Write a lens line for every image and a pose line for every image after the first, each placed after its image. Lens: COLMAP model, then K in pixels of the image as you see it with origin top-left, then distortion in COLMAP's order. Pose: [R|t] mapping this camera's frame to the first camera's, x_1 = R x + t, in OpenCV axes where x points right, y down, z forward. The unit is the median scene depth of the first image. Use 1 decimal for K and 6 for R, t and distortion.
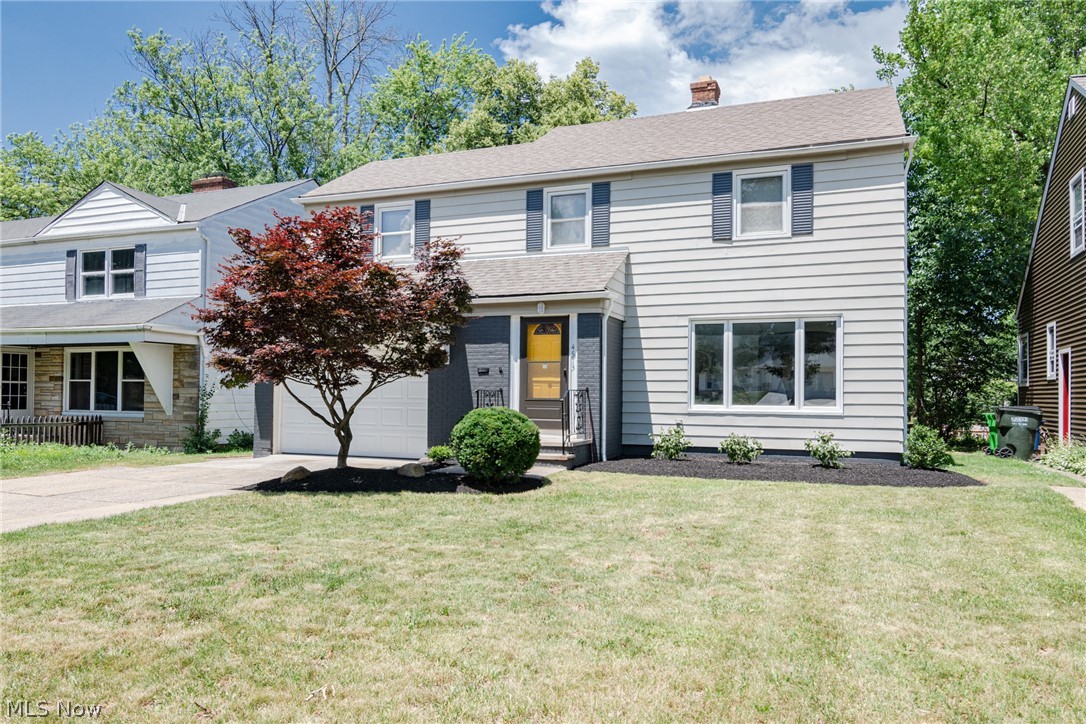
lens RADIAL K [[761.5, 0, 543.2], [0, 761.5, 384.7], [0, 0, 1]] dist [0.001469, -0.002010]
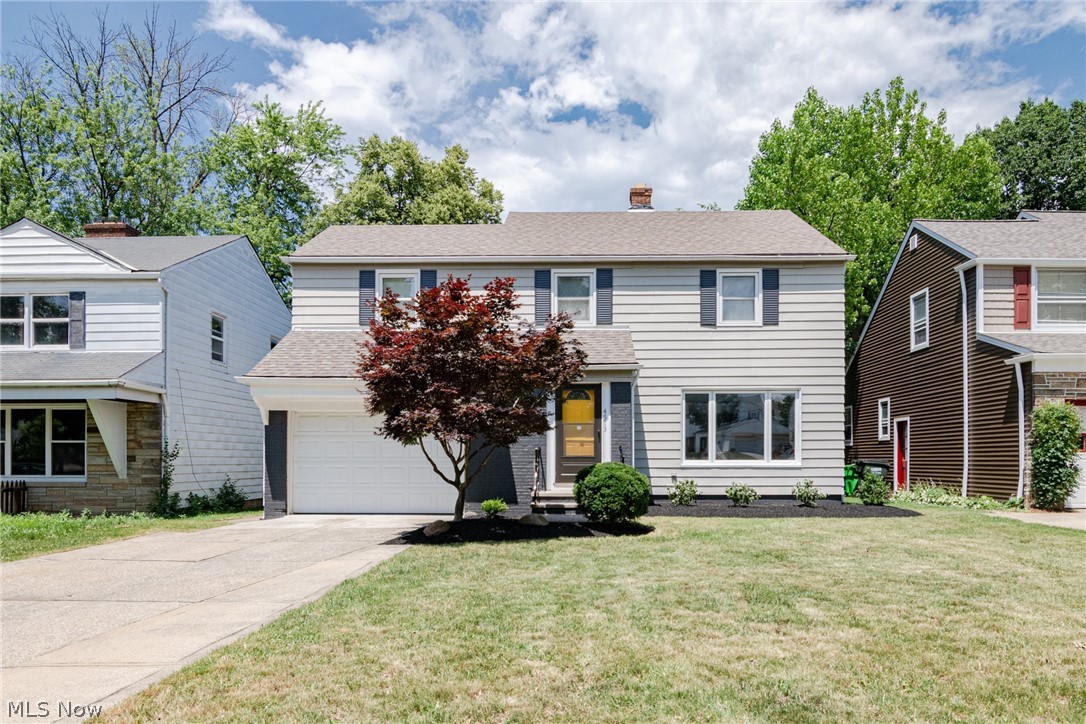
lens RADIAL K [[707.0, 0, 544.6], [0, 707.0, 459.1], [0, 0, 1]] dist [-0.008593, -0.003118]
pose [[0.940282, -0.008450, 0.340292, -0.390887], [0.003462, 0.999878, 0.015262, 0.006190], [-0.340379, -0.013173, 0.940196, 0.022889]]
